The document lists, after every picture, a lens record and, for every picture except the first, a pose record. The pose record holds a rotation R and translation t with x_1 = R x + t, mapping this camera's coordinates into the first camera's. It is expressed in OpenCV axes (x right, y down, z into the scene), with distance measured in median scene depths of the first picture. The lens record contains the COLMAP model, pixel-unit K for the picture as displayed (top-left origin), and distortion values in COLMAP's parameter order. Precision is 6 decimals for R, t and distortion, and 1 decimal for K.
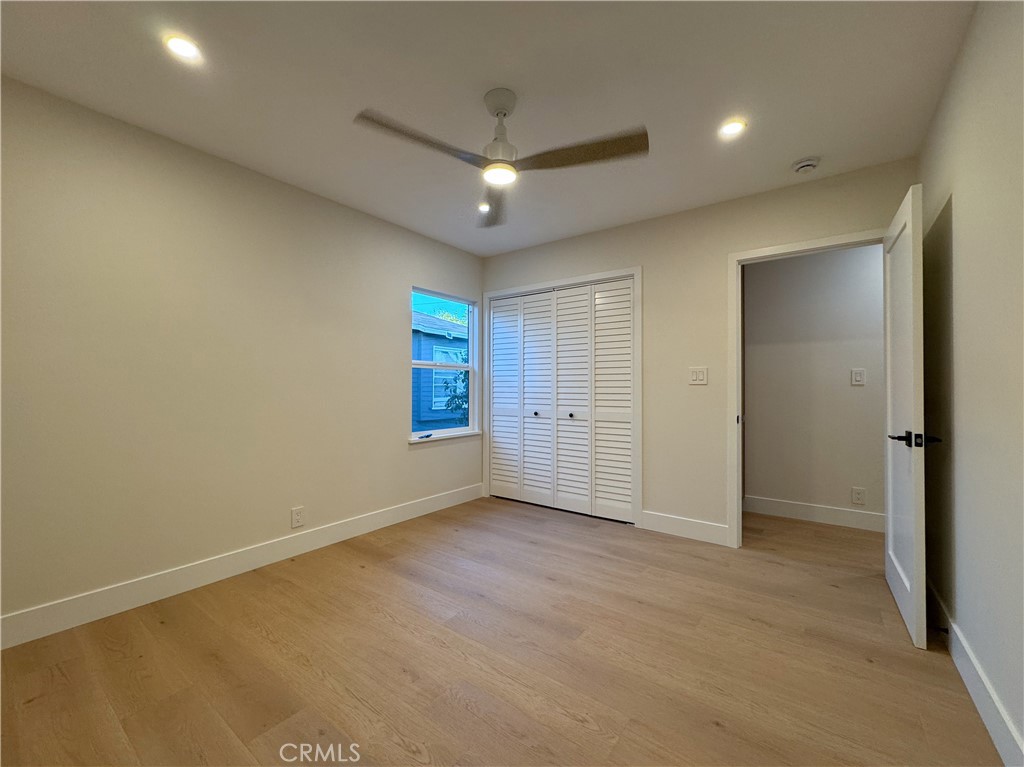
lens RADIAL K [[419.0, 0, 503.6], [0, 419.0, 384.2], [0, 0, 1]] dist [0.000841, 0.000098]
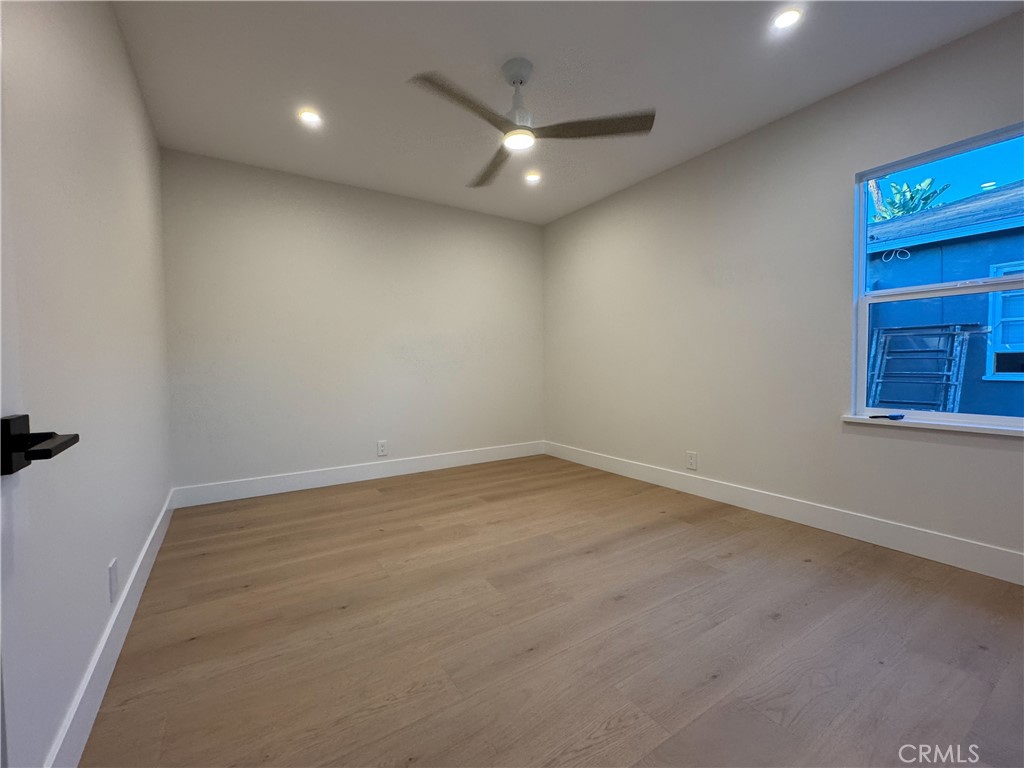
lens RADIAL K [[425.4, 0, 504.5], [0, 425.4, 381.7], [0, 0, 1]] dist [-0.000779, 0.000141]
pose [[-0.338104, 0.042246, -0.940160, 0.772036], [0.020372, 0.999086, 0.037568, 0.057901], [0.940888, -0.006451, -0.338655, 0.966478]]
